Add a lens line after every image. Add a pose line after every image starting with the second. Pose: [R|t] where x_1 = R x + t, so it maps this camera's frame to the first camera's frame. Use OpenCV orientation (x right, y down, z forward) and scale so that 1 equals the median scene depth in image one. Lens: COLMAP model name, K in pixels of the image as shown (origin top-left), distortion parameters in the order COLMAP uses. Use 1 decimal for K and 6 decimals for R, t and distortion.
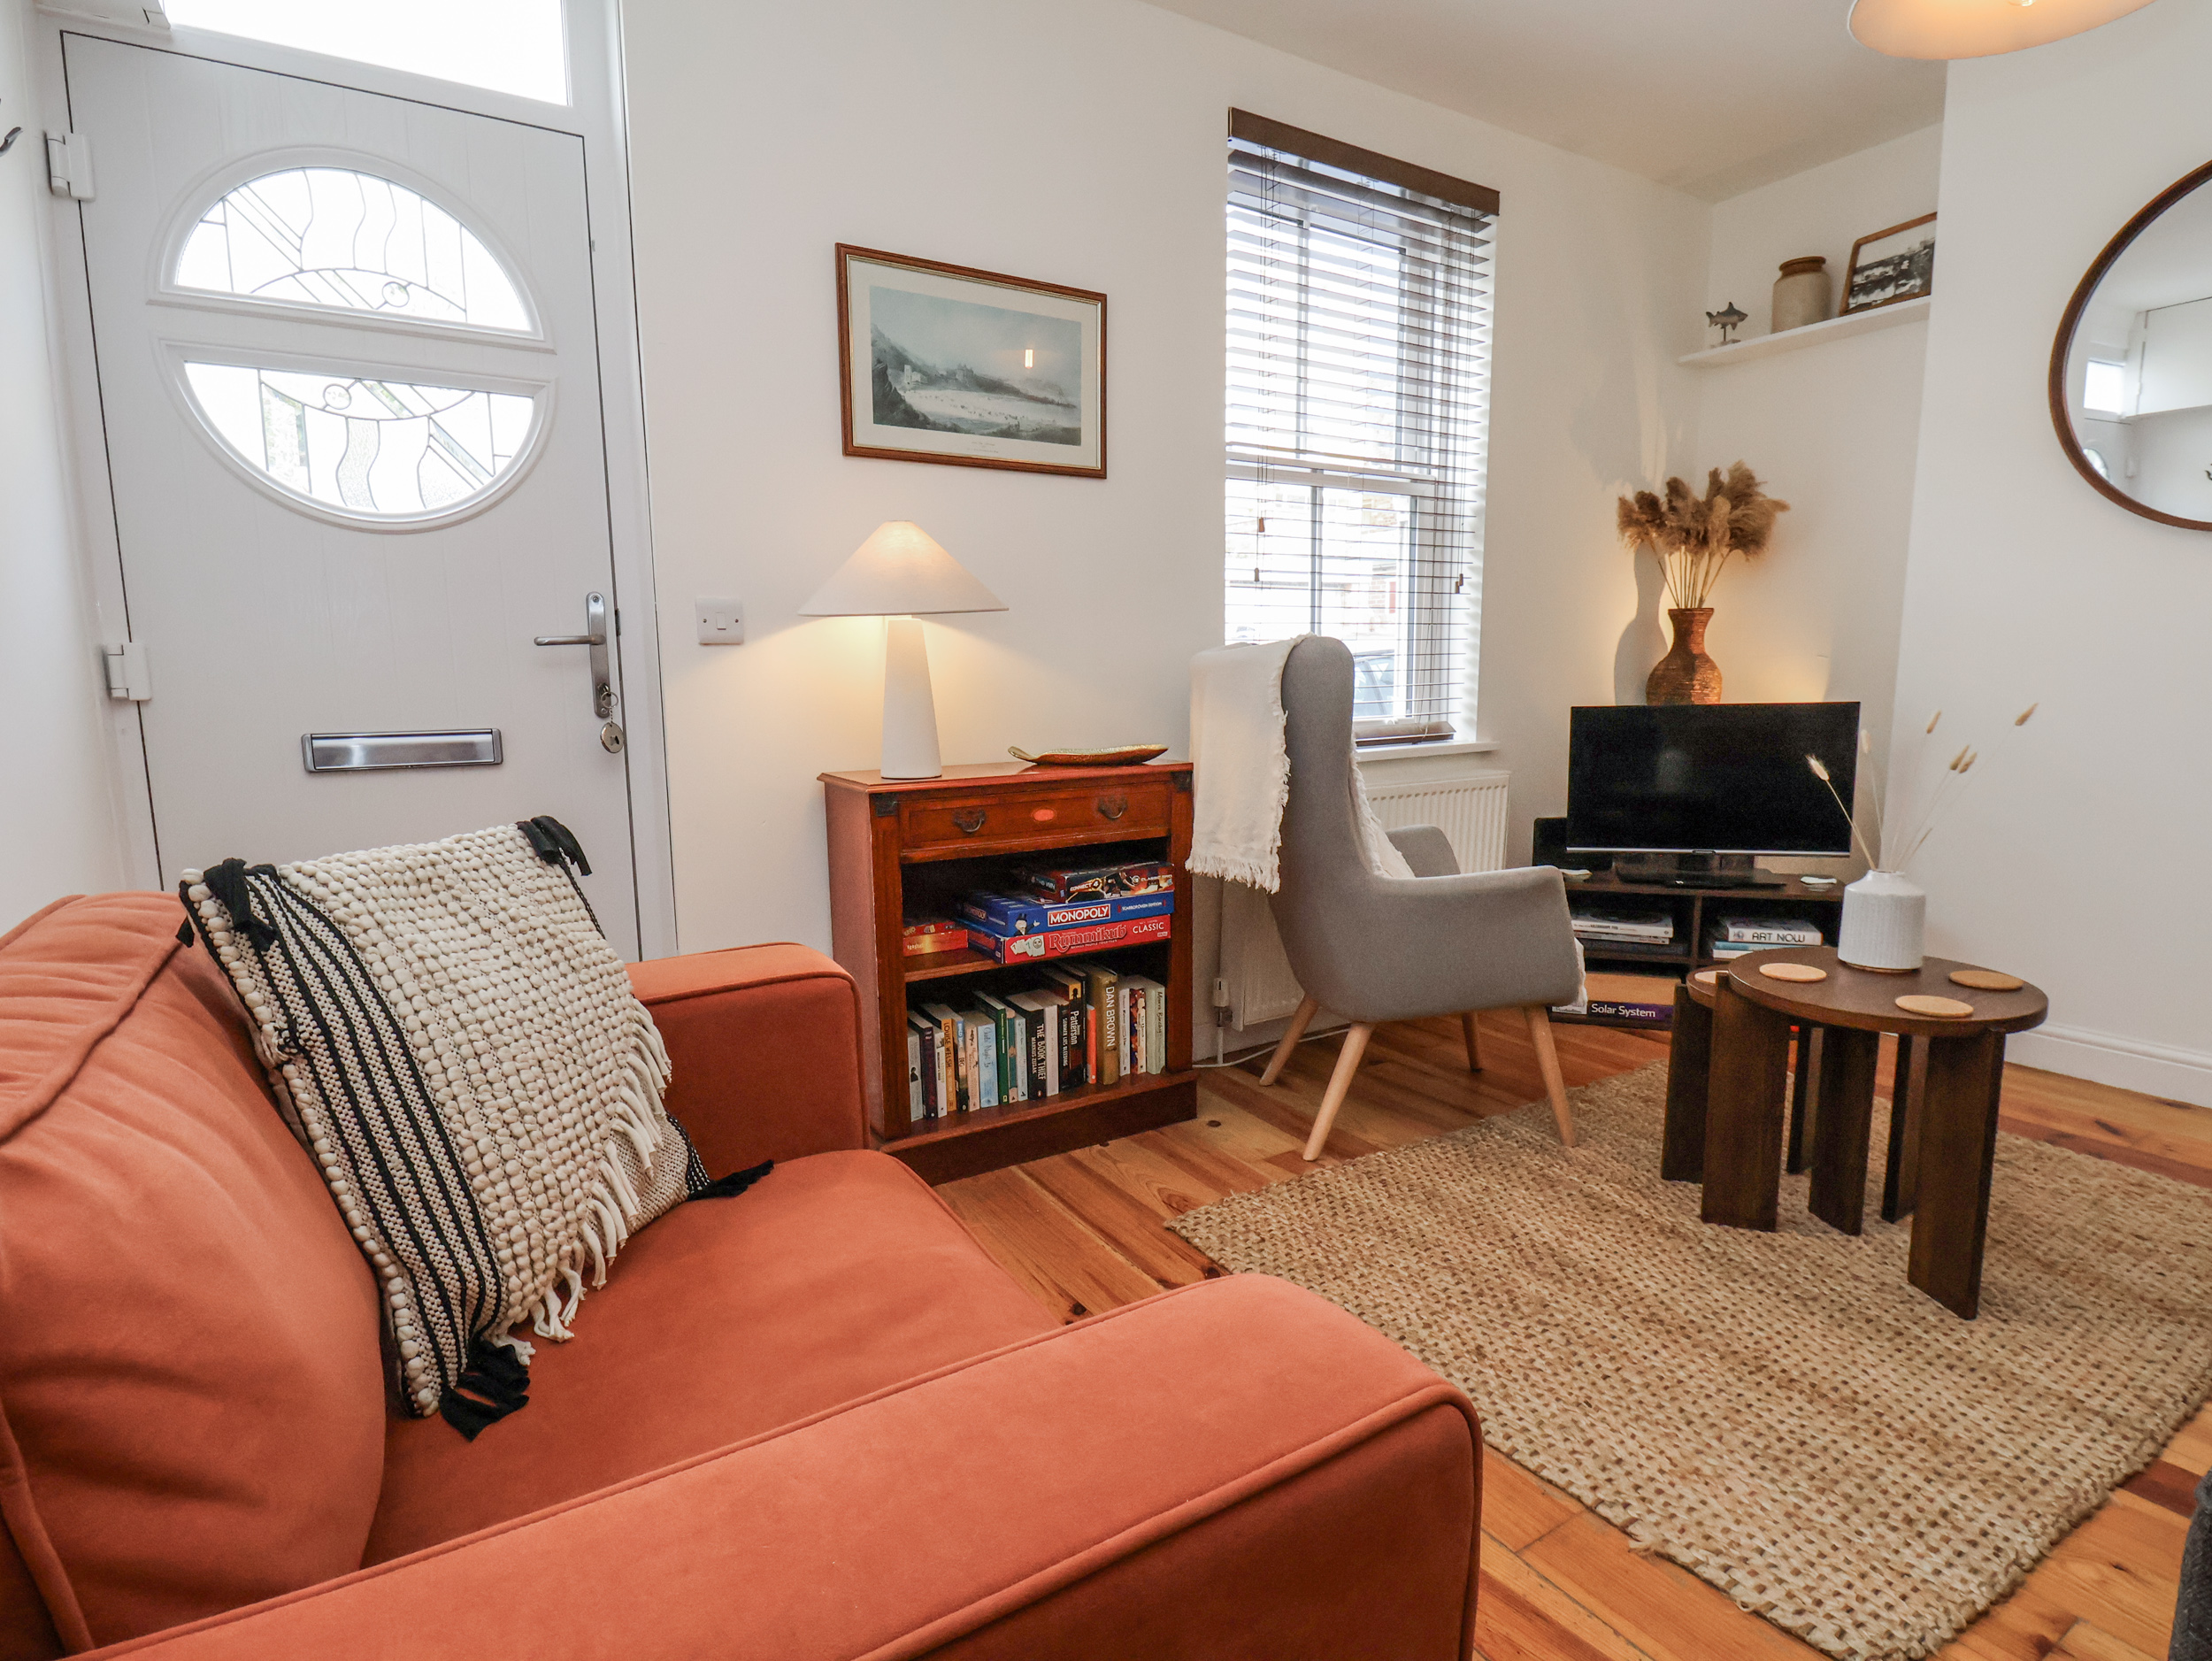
lens RADIAL K [[1158.6, 0, 1097.4], [0, 1158.6, 846.1], [0, 0, 1]] dist [-0.002152, -0.011669]
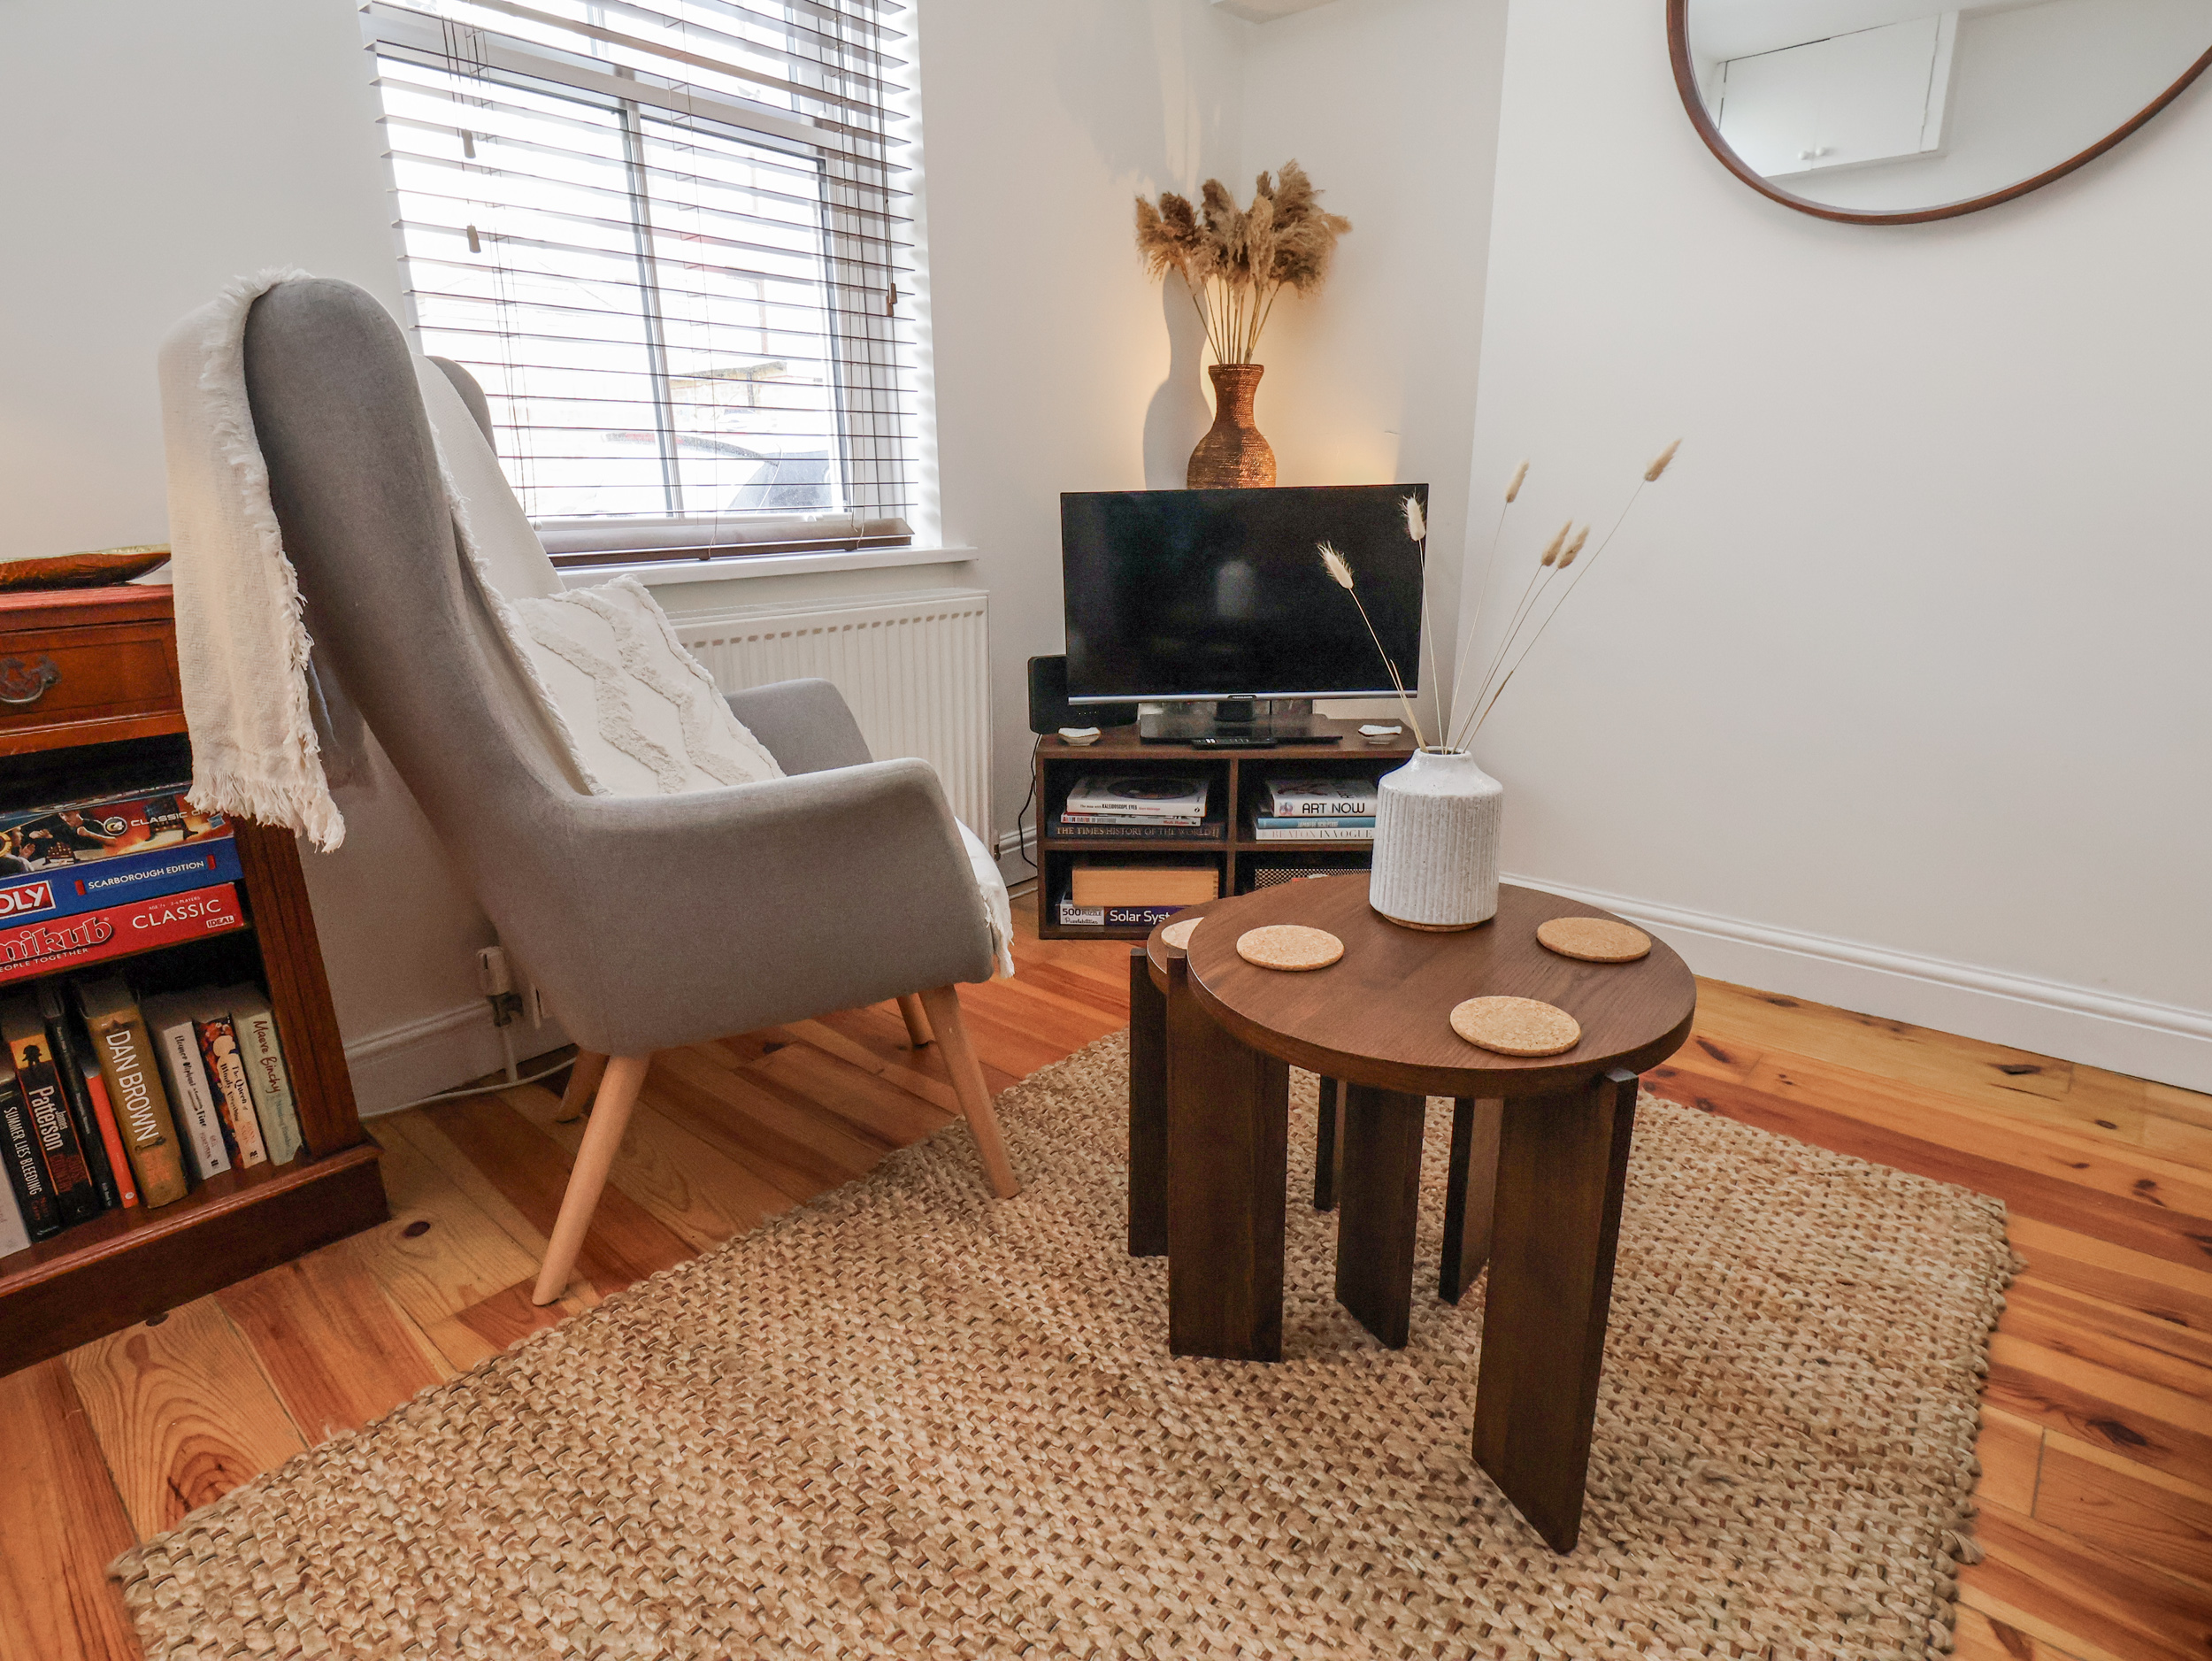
lens RADIAL K [[1158.6, 0, 1110.1], [0, 1158.6, 827.3], [0, 0, 1]] dist [-0.002152, -0.011669]
pose [[0.956039, -0.075520, 0.283350, 0.248172], [0.038634, 0.990284, 0.133582, -0.015559], [-0.290685, -0.116763, 0.949668, 0.343208]]
